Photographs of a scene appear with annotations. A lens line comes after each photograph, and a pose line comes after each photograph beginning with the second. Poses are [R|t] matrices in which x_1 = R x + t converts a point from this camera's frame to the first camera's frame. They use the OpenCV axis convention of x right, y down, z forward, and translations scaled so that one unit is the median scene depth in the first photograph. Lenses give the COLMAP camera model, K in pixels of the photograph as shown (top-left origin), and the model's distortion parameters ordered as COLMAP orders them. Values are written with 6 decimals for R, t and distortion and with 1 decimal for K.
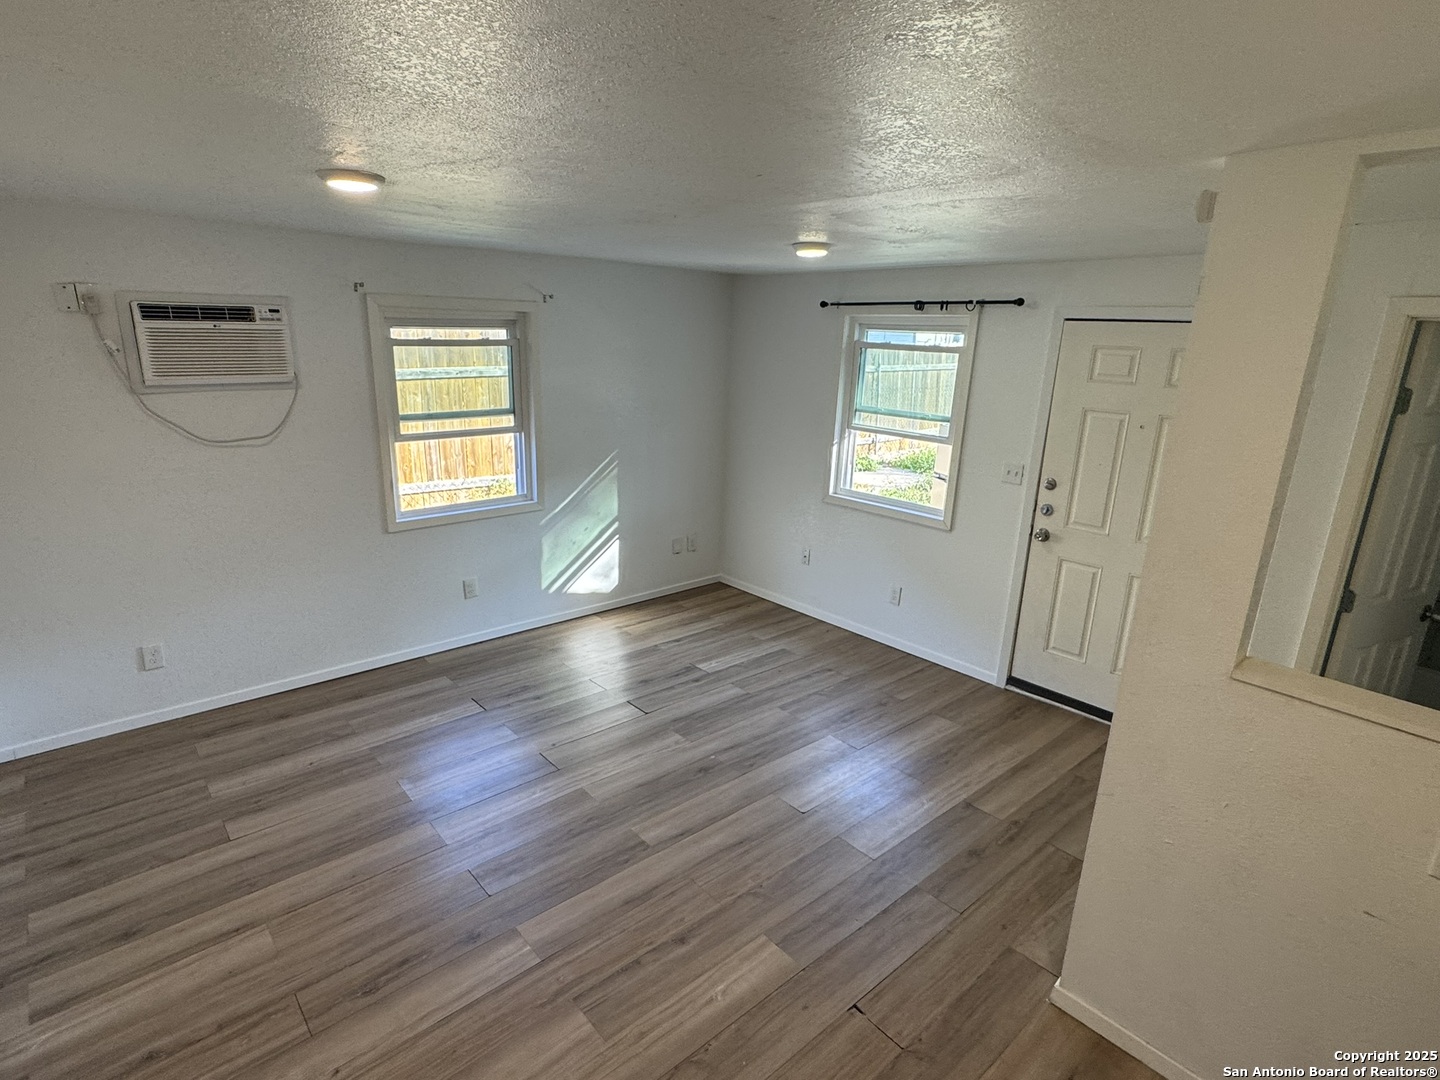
lens RADIAL K [[757.3, 0, 711.3], [0, 757.3, 537.8], [0, 0, 1]] dist [0.003225, -0.001033]
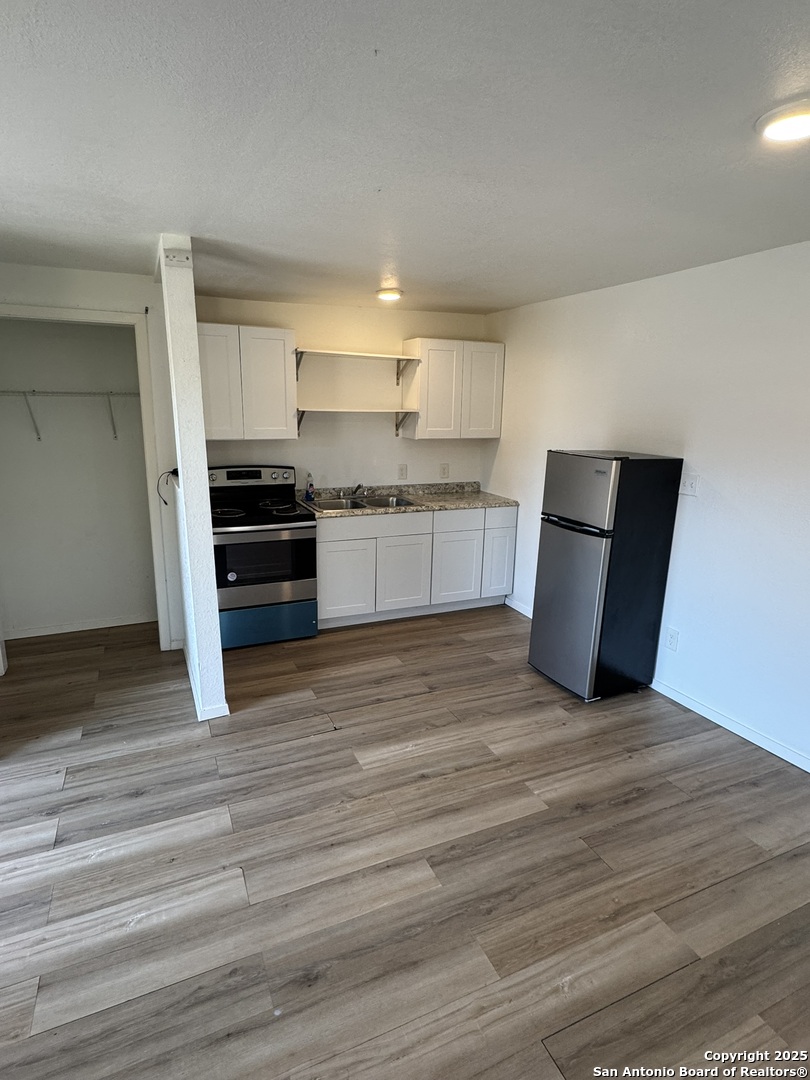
lens RADIAL K [[582.9, 0, 410.4], [0, 582.9, 538.6], [0, 0, 1]] dist [-0.002410, 0.001002]
pose [[-0.957799, -0.104306, 0.267844, -0.187797], [0.034795, 0.882908, 0.468254, -0.249998], [-0.285324, 0.457813, -0.842020, 1.249470]]
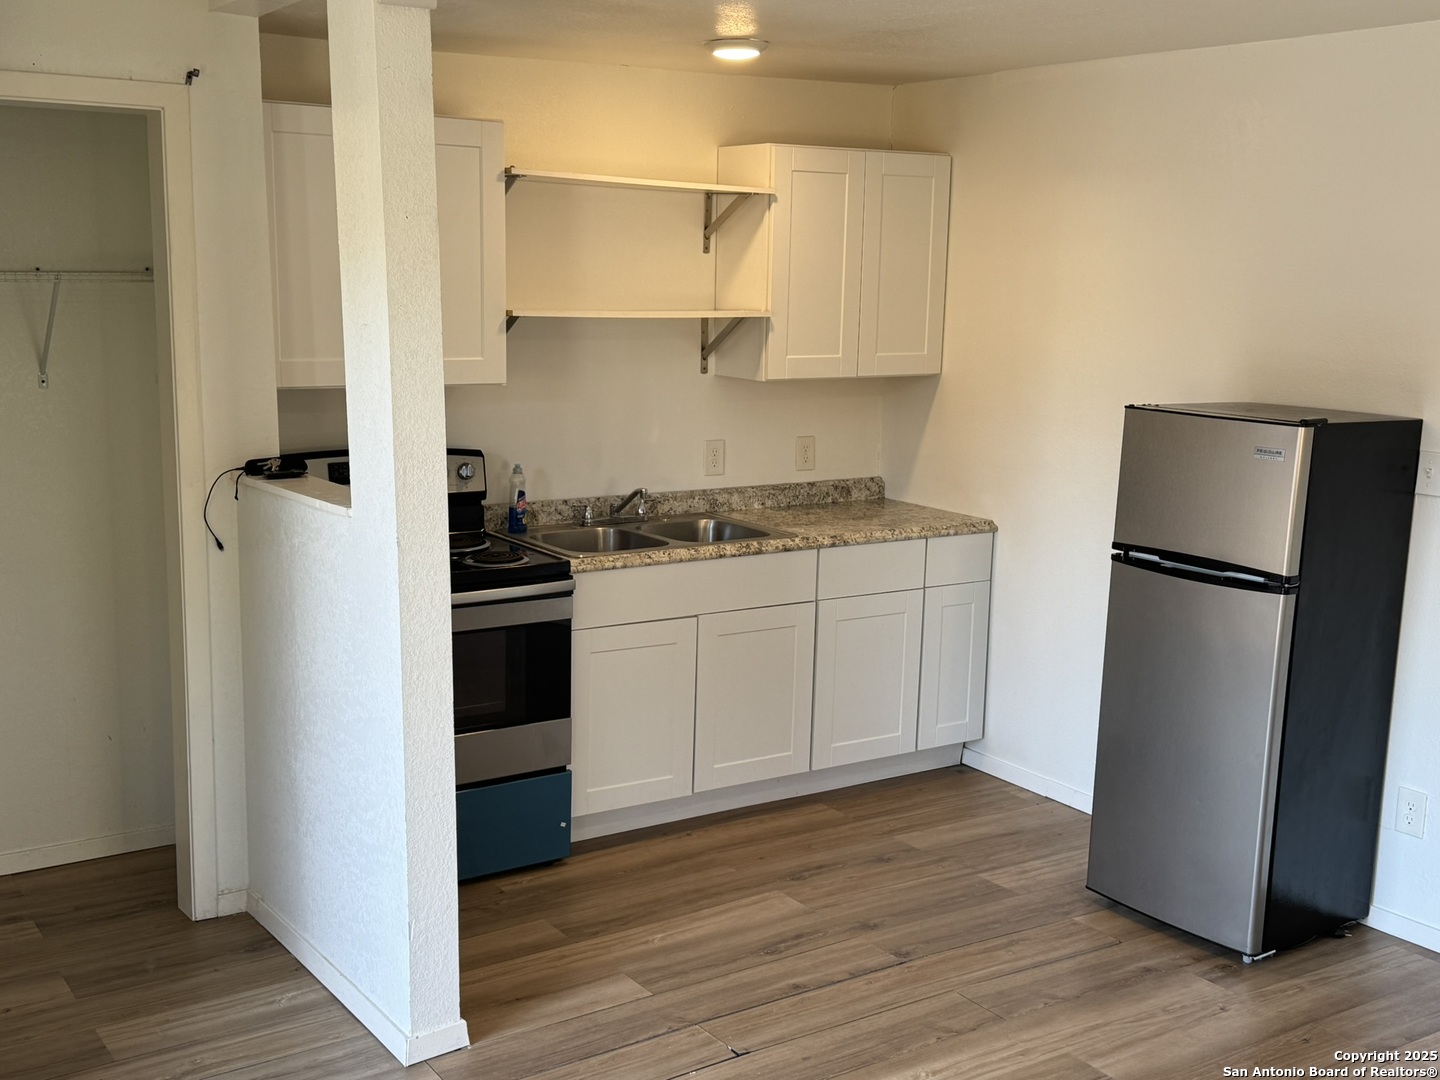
lens RADIAL K [[1582.7, 0, 725.7], [0, 1582.7, 549.3], [0, 0, 1]] dist [0.180682, -0.373296]
pose [[-0.992050, -0.063773, 0.108488, 0.041856], [-0.011727, 0.905183, 0.424861, -0.332717], [-0.125296, 0.420211, -0.898734, 1.478622]]
